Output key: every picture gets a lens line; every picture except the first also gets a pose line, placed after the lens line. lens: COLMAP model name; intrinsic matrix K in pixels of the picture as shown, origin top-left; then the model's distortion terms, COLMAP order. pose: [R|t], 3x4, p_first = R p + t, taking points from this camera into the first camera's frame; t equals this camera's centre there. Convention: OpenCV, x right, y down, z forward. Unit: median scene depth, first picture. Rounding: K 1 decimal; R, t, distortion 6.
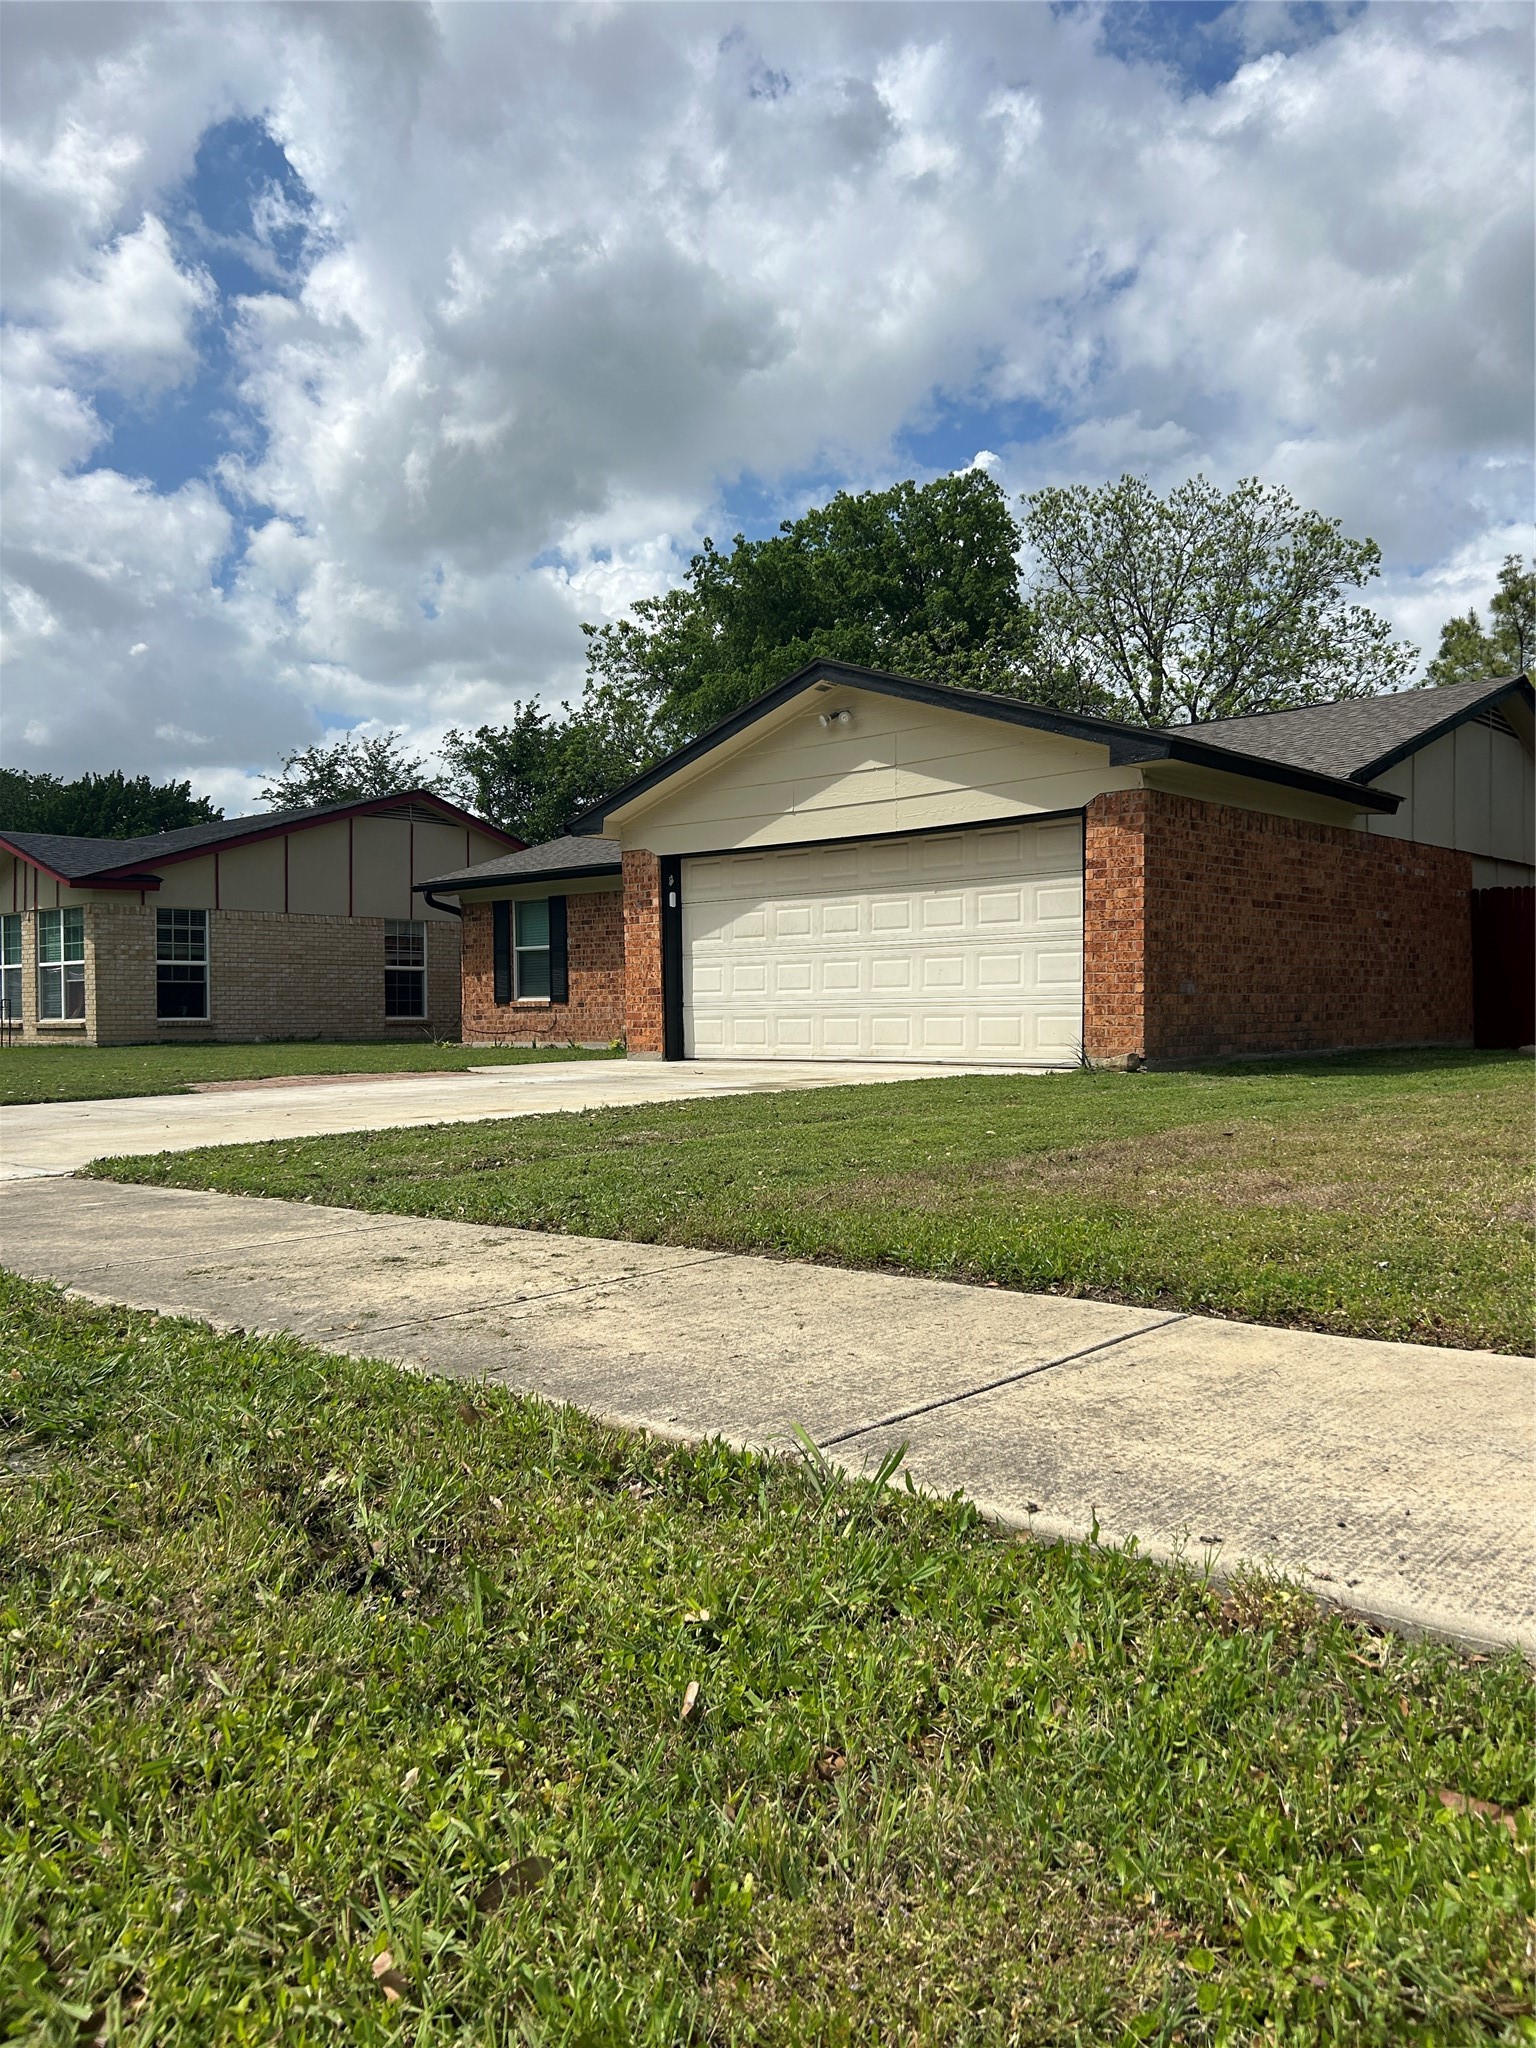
lens RADIAL K [[1549.8, 0, 801.6], [0, 1549.8, 1025.3], [0, 0, 1]] dist [0.061247, -0.072365]
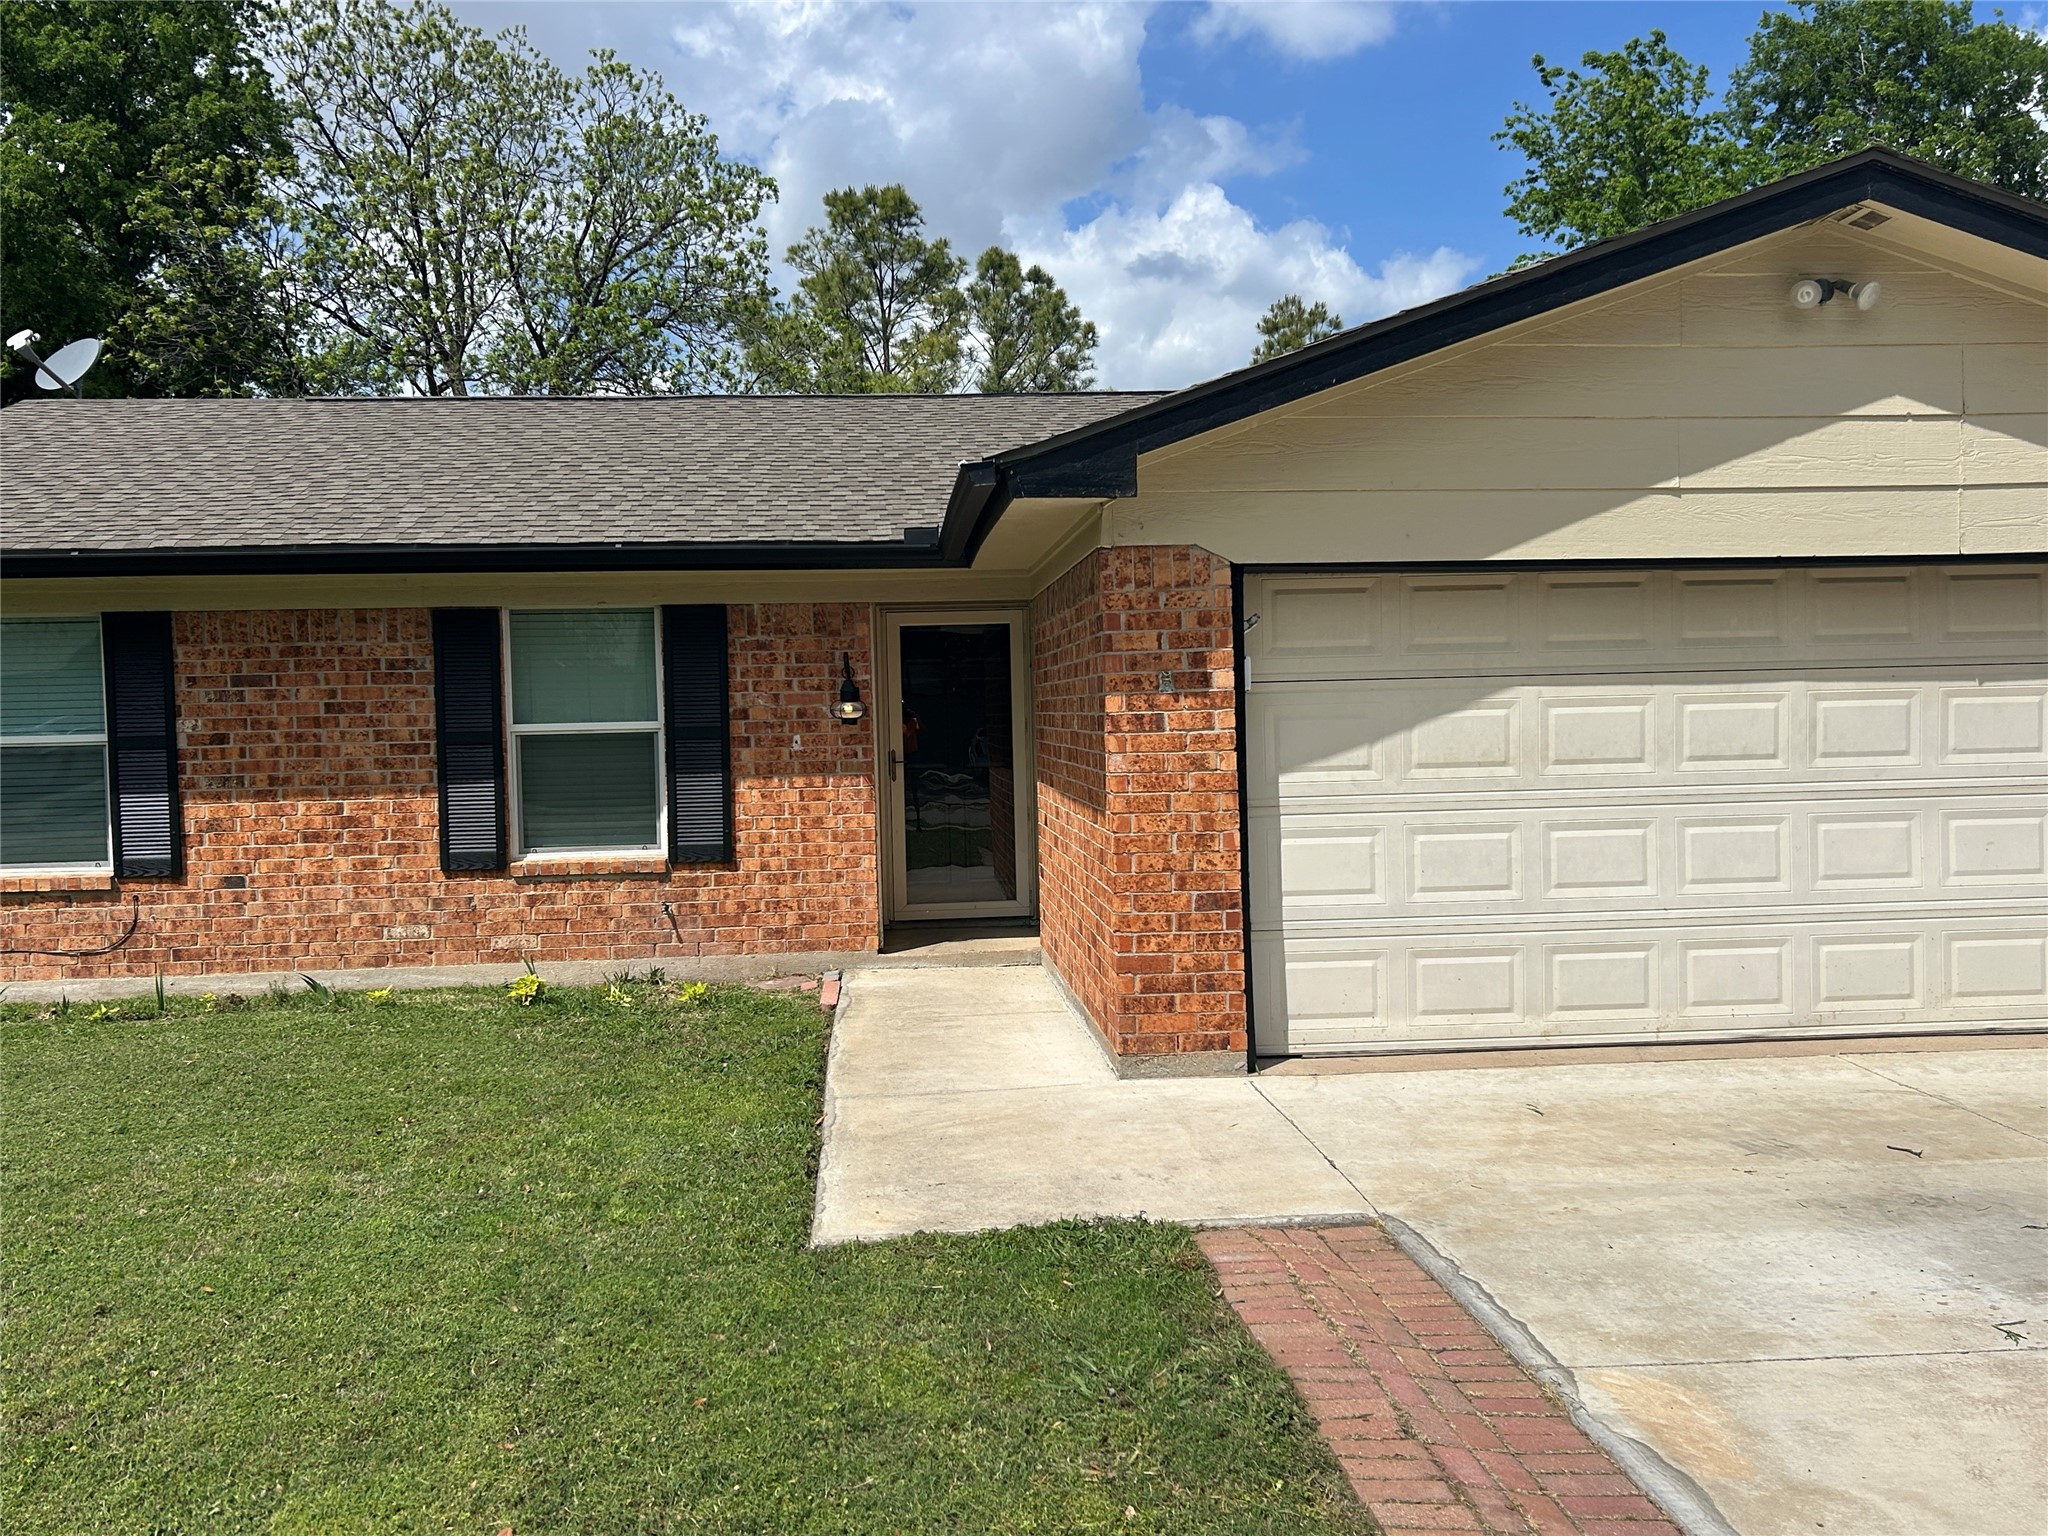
lens RADIAL K [[1739.2, 0, 1021.9], [0, 1739.2, 790.6], [0, 0, 1]] dist [0.063959, -0.067198]
pose [[0.692640, -0.036731, 0.720348, -0.280722], [0.019999, 0.999297, 0.031725, -0.040716], [-0.721007, -0.007568, 0.692887, 0.446030]]
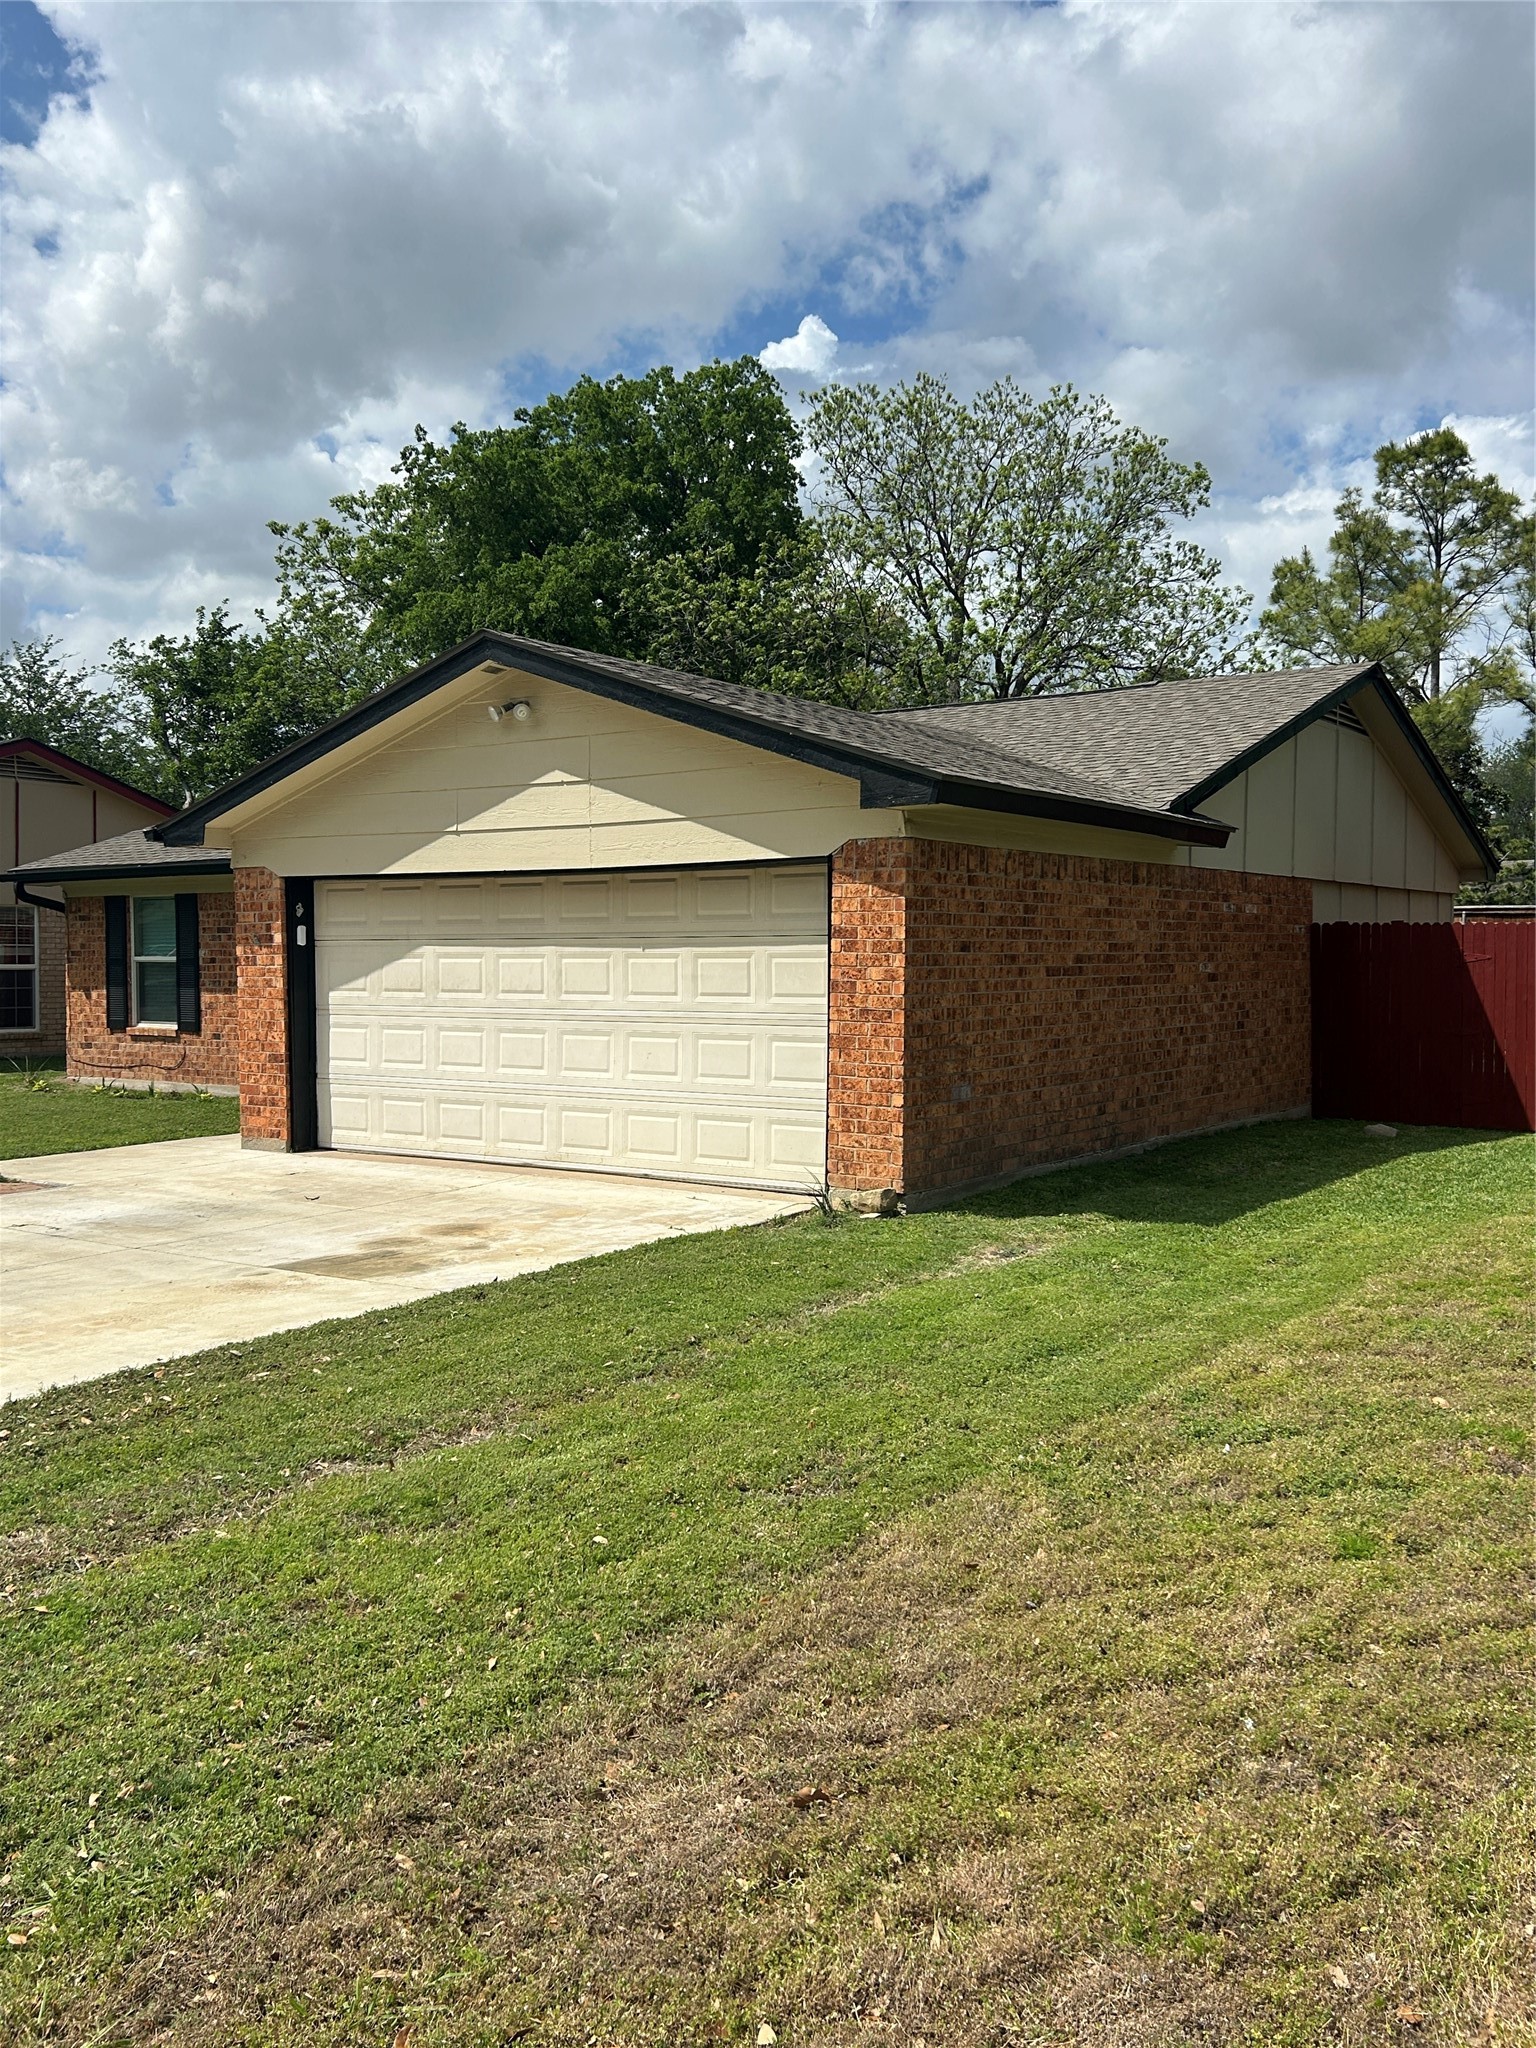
lens RADIAL K [[1739.2, 0, 775.8], [0, 1739.2, 1033.1], [0, 0, 1]] dist [0.063959, -0.067198]
pose [[0.993085, 0.005567, 0.117261, 0.028282], [-0.009596, 0.999382, 0.033824, -0.040026], [-0.117001, -0.034715, 0.992525, 0.080925]]
